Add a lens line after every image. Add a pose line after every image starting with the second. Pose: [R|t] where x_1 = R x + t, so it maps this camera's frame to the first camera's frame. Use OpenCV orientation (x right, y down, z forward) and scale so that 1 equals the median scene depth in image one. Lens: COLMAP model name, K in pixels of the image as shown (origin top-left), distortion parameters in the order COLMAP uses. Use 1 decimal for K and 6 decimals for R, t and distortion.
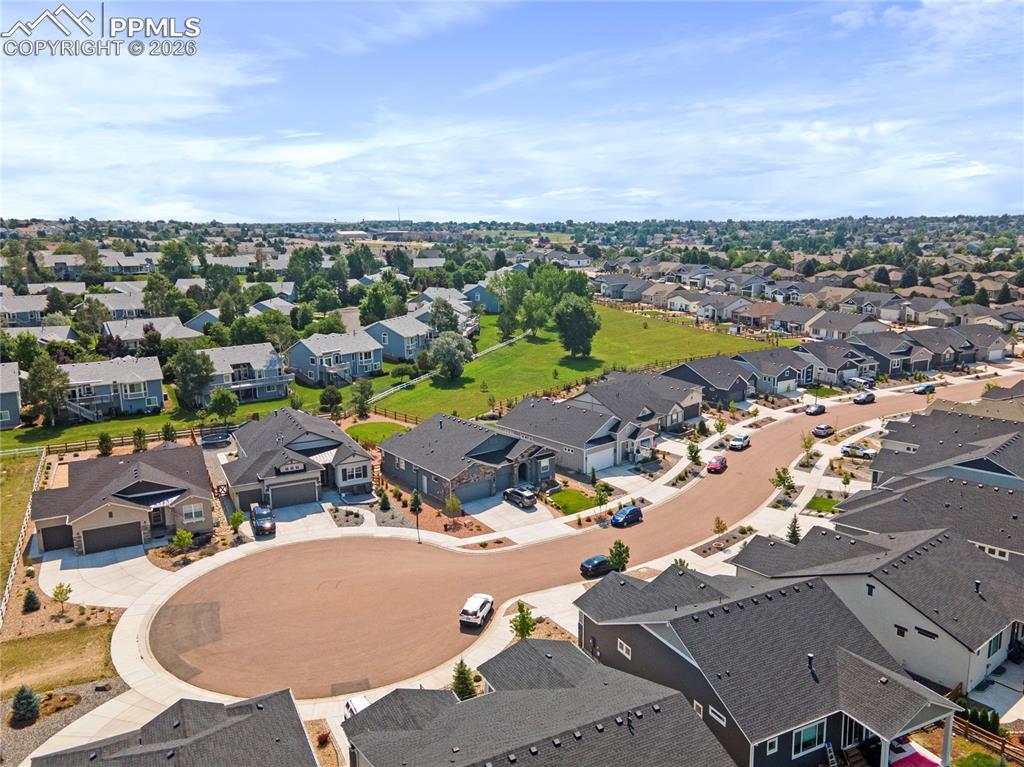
lens RADIAL K [[790.0, 0, 510.7], [0, 790.0, 363.1], [0, 0, 1]] dist [0.045639, 0.005314]
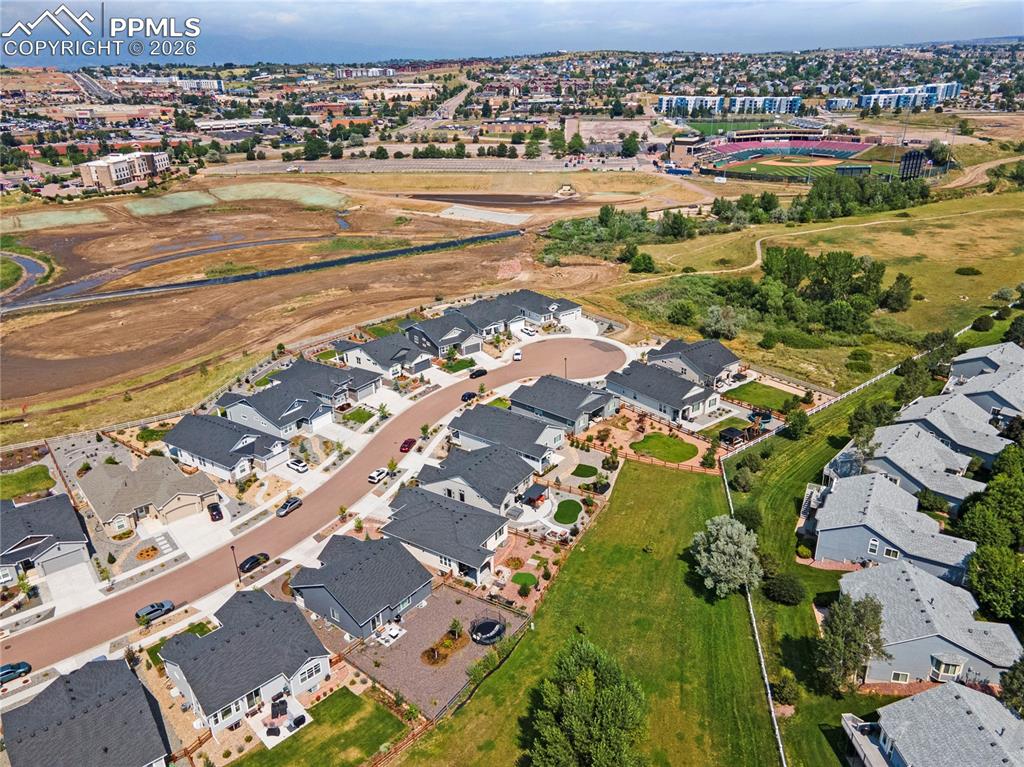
lens RADIAL K [[746.1, 0, 512.0], [0, 746.1, 383.5], [0, 0, 1]] dist [0.023726, 0.029985]
pose [[-0.979996, 0.103327, -0.170094, 0.332797], [-0.006076, 0.838733, 0.544509, -0.808220], [0.198925, 0.534650, -0.821327, 2.383185]]
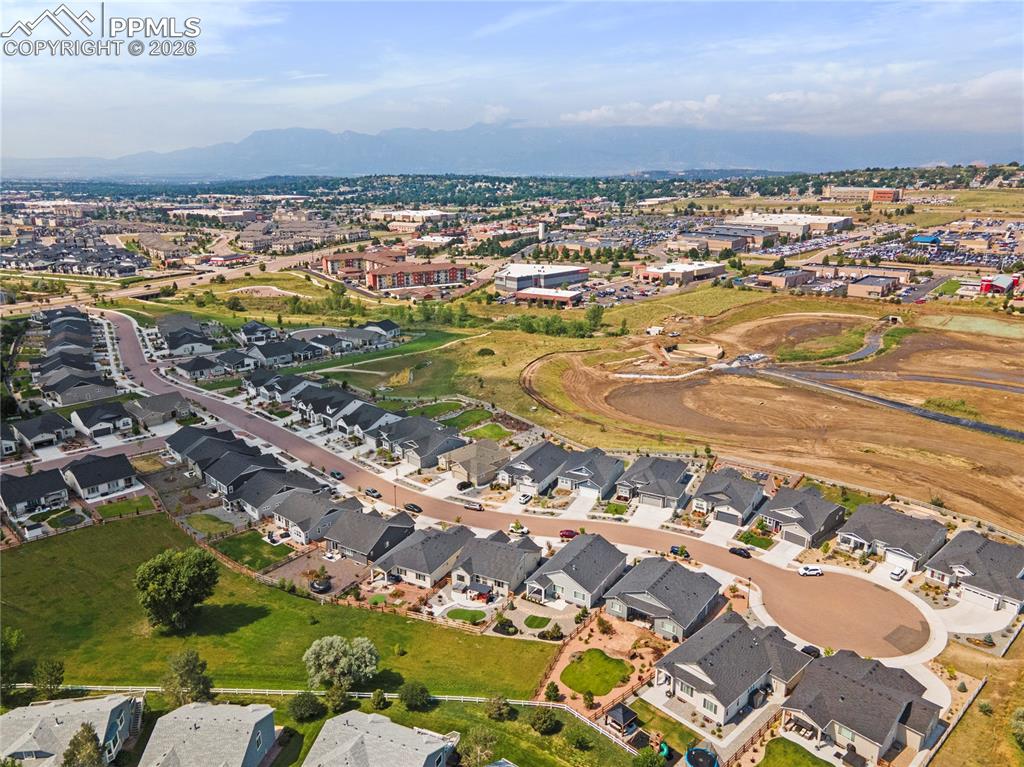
lens RADIAL K [[746.1, 0, 512.0], [0, 746.1, 383.5], [0, 0, 1]] dist [0.023726, 0.029985]
pose [[-0.296409, -0.258612, 0.919381, -1.245205], [0.170737, 0.932785, 0.317429, -0.802370], [-0.939676, 0.251061, -0.232331, 1.597388]]
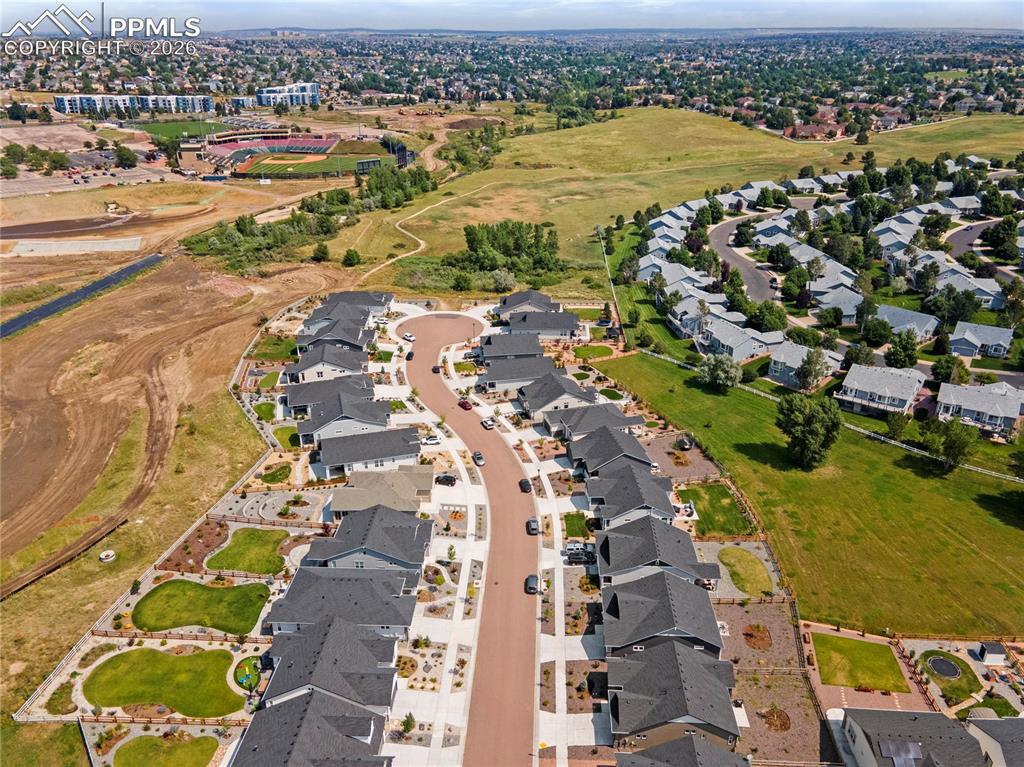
lens RADIAL K [[746.1, 0, 512.0], [0, 746.1, 383.5], [0, 0, 1]] dist [0.023726, 0.029985]
pose [[-0.498794, 0.369189, -0.784158, 1.816369], [-0.144365, 0.856714, 0.495177, -0.937735], [0.854613, 0.360197, -0.374026, 1.987090]]
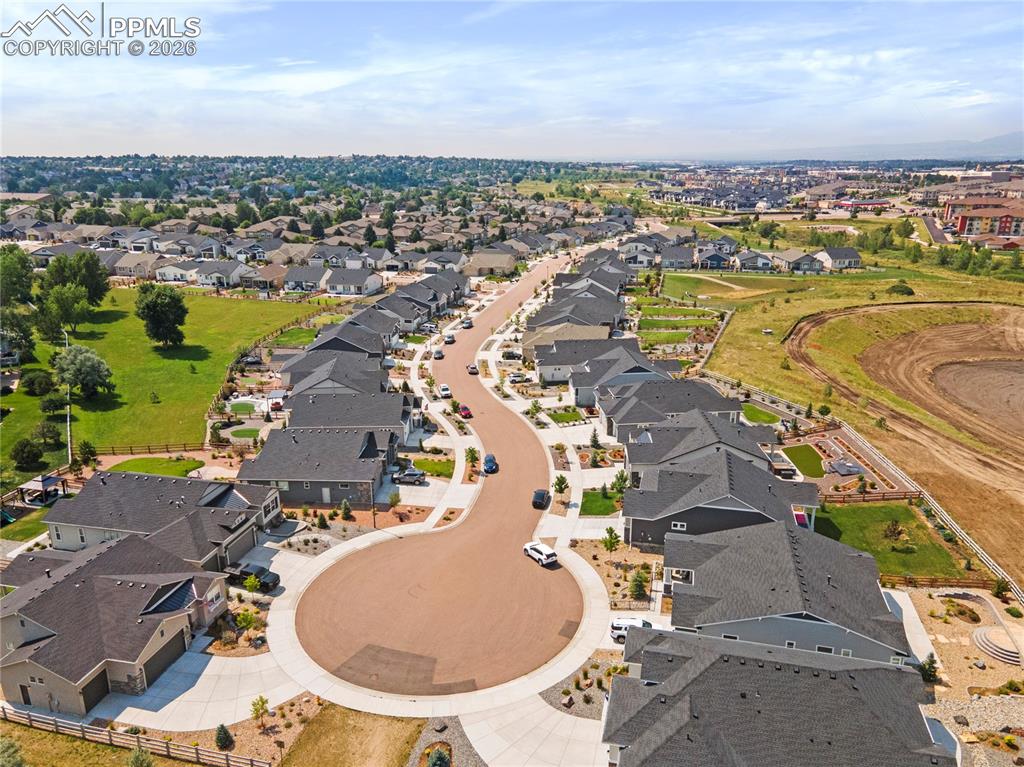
lens RADIAL K [[746.1, 0, 512.0], [0, 746.1, 383.5], [0, 0, 1]] dist [0.023726, 0.029985]
pose [[0.643374, -0.220782, 0.733025, -0.656324], [0.133131, 0.975189, 0.176871, -0.139850], [-0.753888, -0.016206, 0.656803, 0.148748]]
